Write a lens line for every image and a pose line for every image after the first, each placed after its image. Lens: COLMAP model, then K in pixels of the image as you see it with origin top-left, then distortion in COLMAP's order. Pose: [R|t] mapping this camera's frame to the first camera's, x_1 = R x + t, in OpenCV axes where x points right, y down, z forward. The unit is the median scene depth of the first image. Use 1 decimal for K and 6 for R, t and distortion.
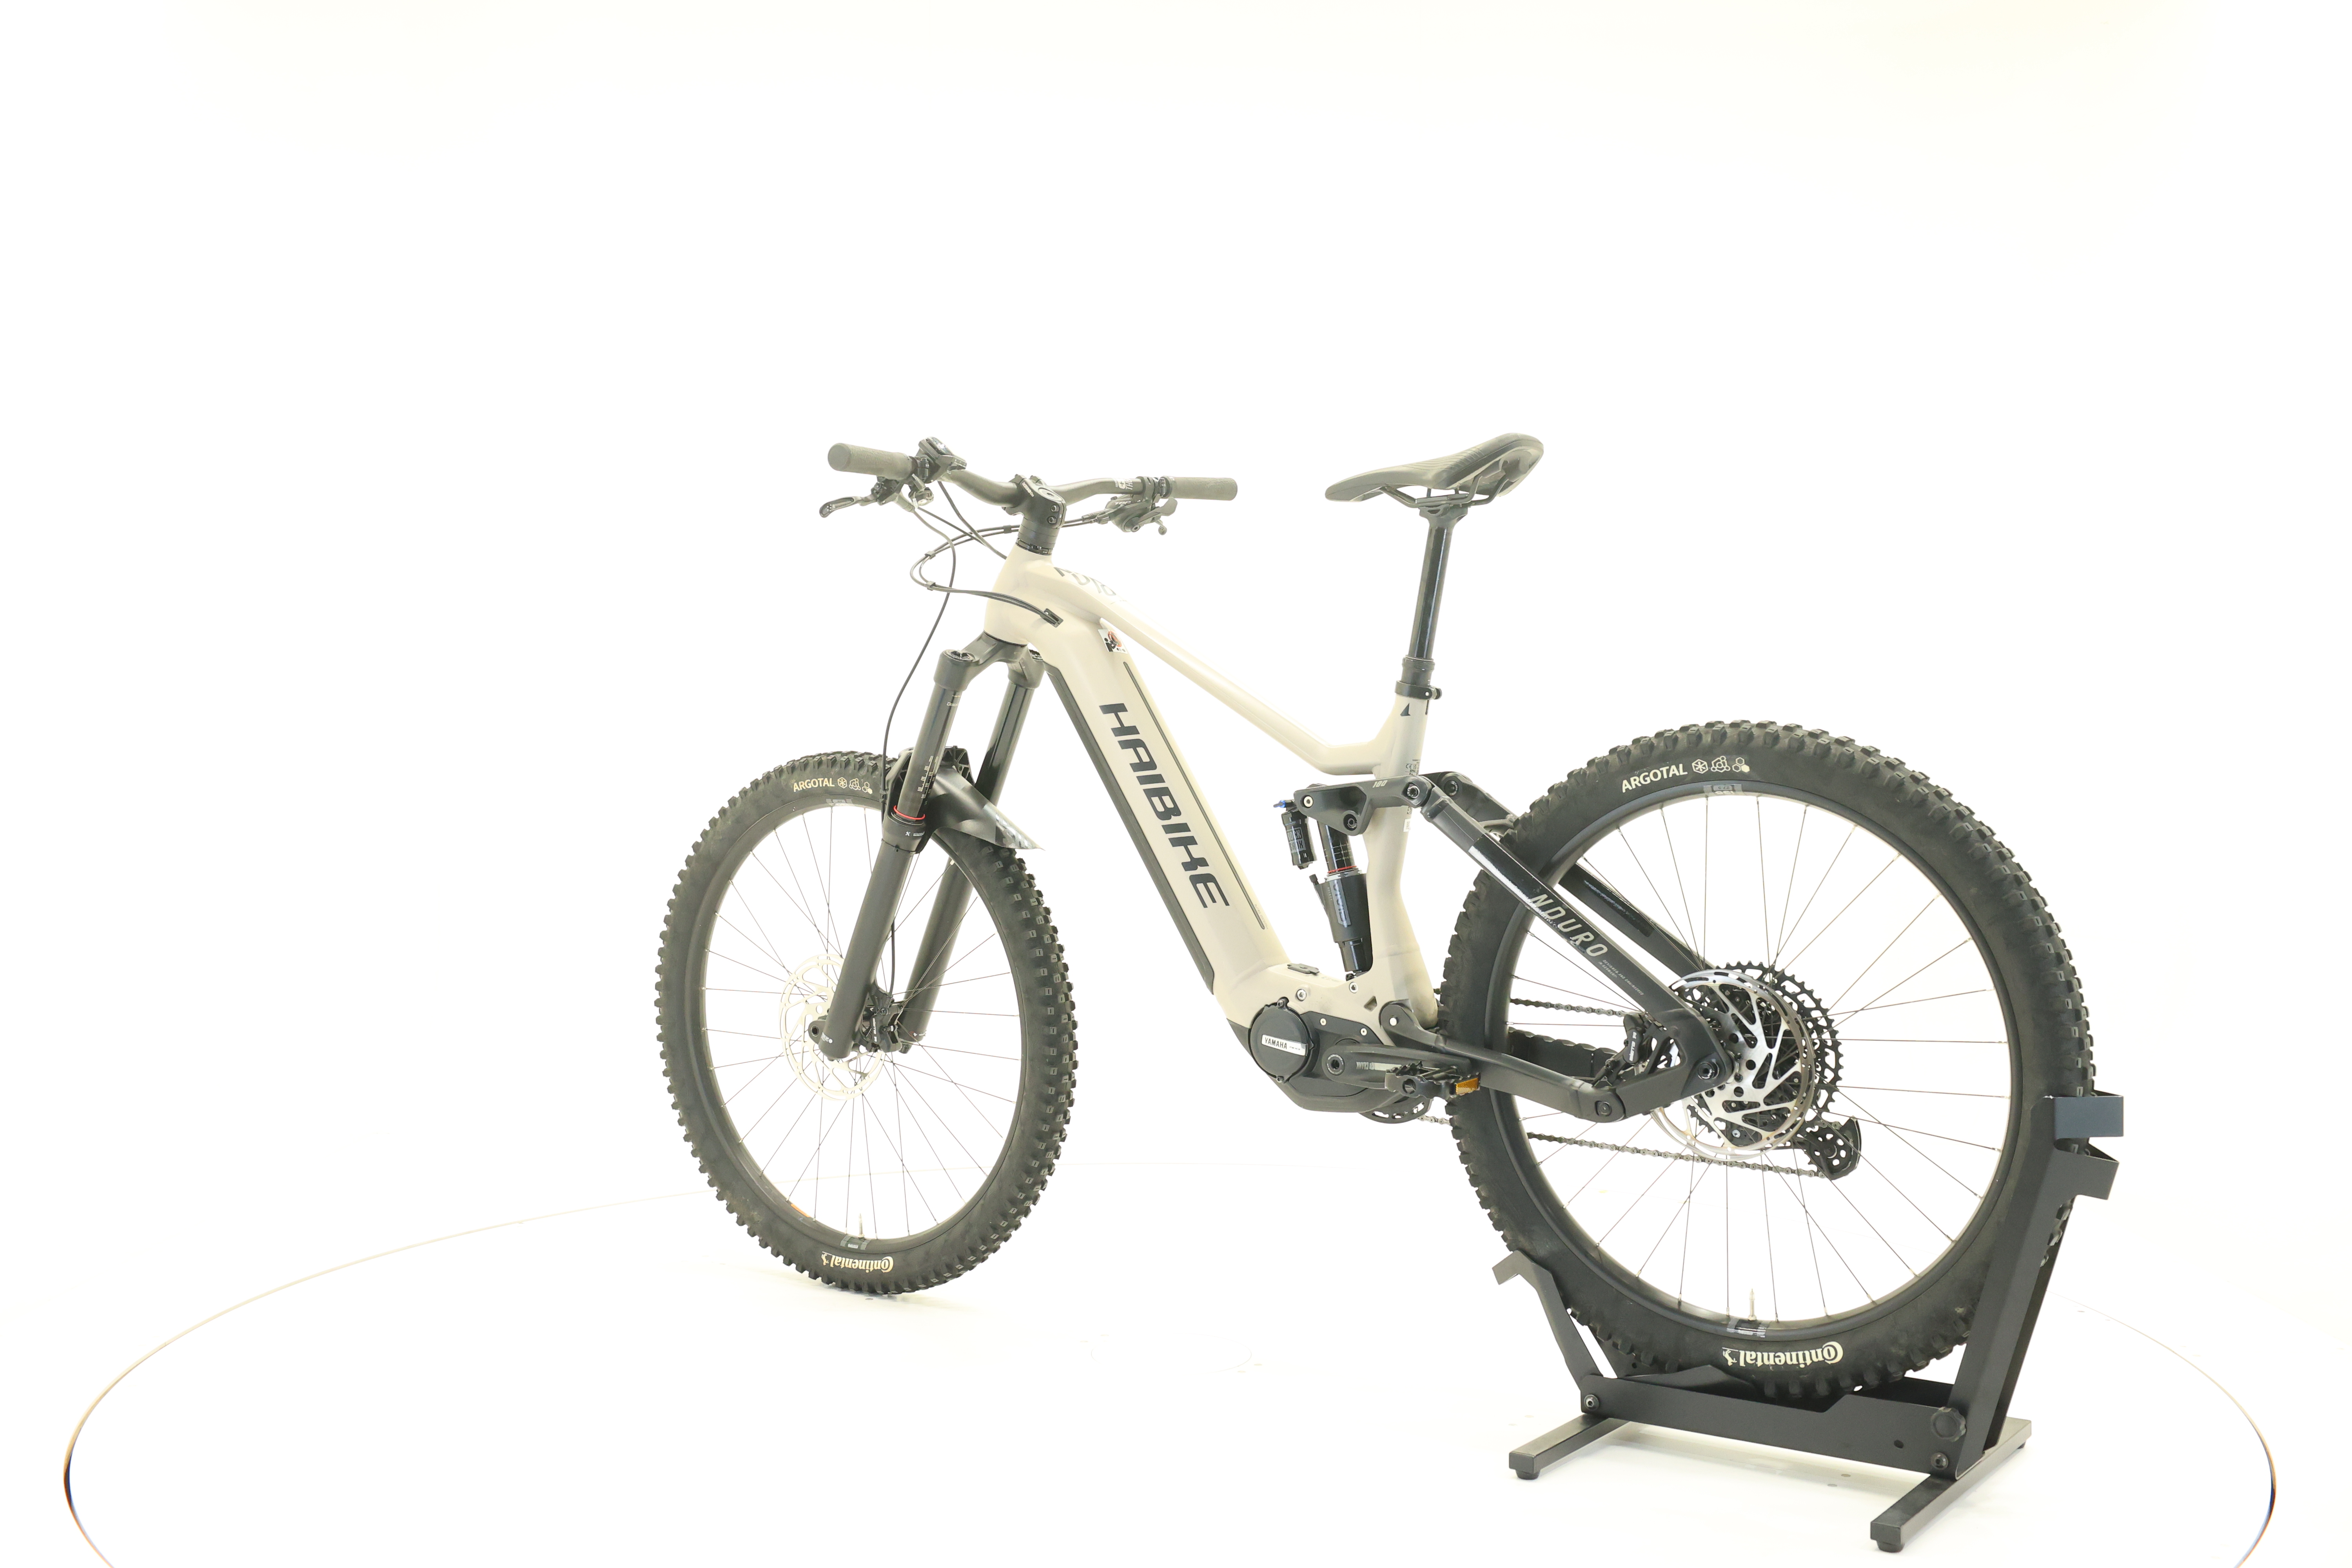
lens RADIAL K [[2388.7, 0, 1177.7], [0, 2388.7, 777.8], [0, 0, 1]] dist [-0.017510, 0.000000]
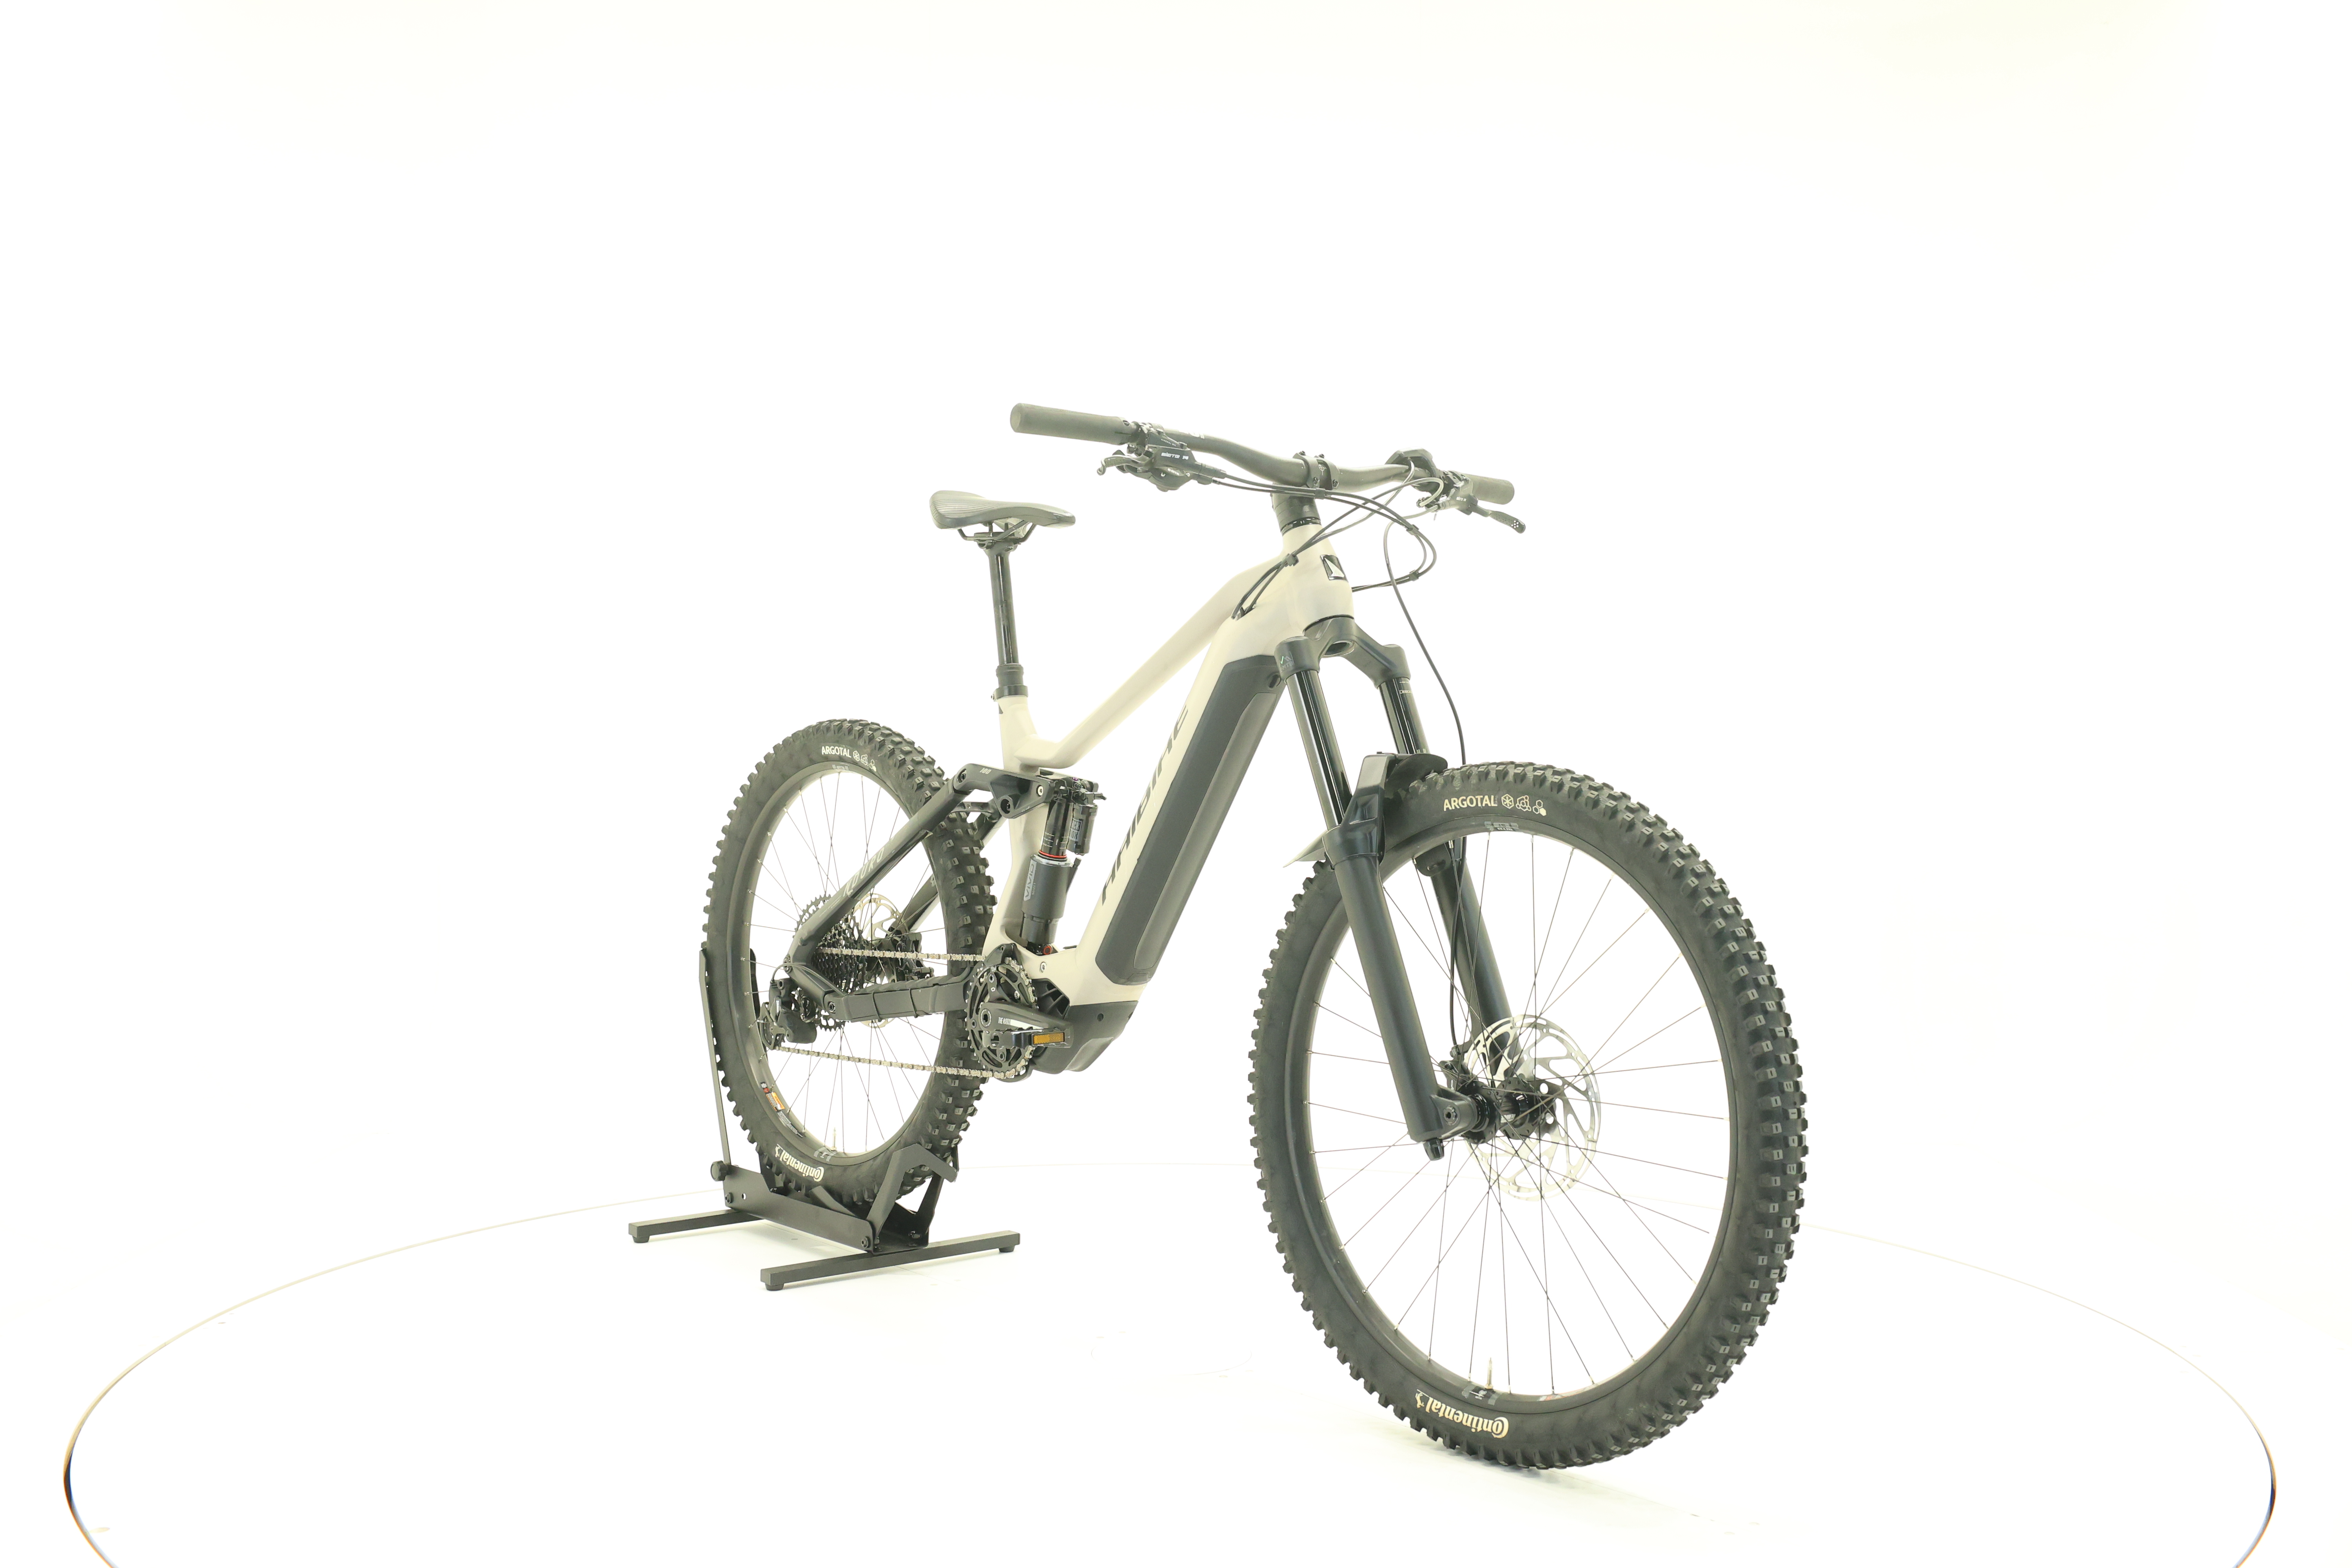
lens RADIAL K [[2388.7, 0, 1155.8], [0, 2388.7, 786.8], [0, 0, 1]] dist [-0.017510, 0.000000]
pose [[-0.969700, -0.015134, 0.243831, -0.247731], [-0.003512, 0.998840, 0.048028, -0.046110], [-0.244275, 0.045717, -0.968628, 2.051670]]
